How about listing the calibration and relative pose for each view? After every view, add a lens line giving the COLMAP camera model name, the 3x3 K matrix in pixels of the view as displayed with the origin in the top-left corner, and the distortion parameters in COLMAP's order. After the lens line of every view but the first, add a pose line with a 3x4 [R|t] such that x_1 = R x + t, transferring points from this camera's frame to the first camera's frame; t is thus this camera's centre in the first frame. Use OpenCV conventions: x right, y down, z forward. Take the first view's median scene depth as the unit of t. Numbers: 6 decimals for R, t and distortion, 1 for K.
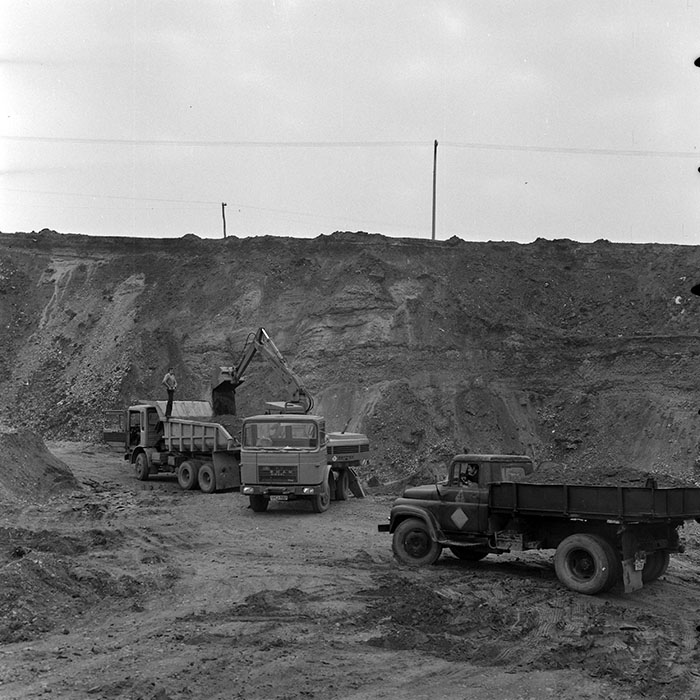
lens RADIAL K [[959.0, 0, 350.0], [0, 959.0, 350.0], [0, 0, 1]] dist [0.007615, 0.017521]
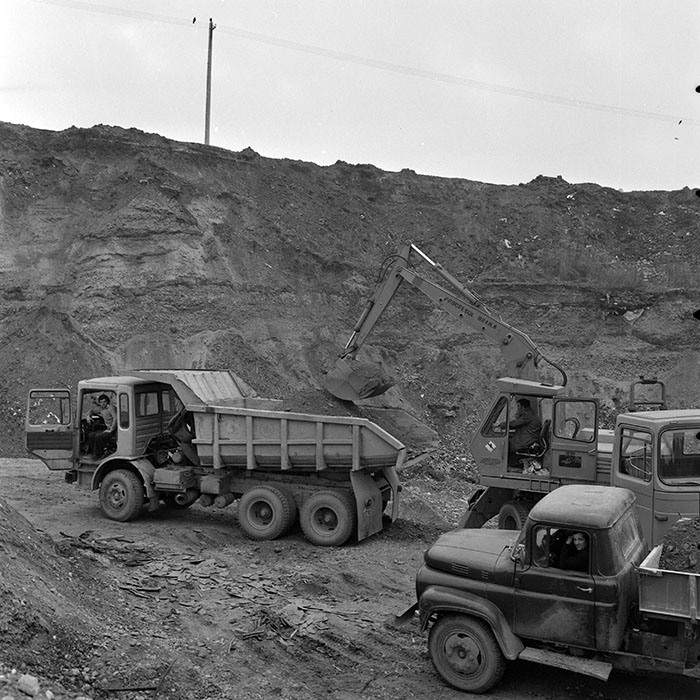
lens RADIAL K [[959.0, 0, 350.0], [0, 959.0, 350.0], [0, 0, 1]] dist [0.007615, 0.017521]
pose [[0.880361, 0.002362, 0.474298, -0.211743], [-0.029070, 0.998376, 0.048986, 0.007050], [-0.473412, -0.056914, 0.879000, 0.285032]]
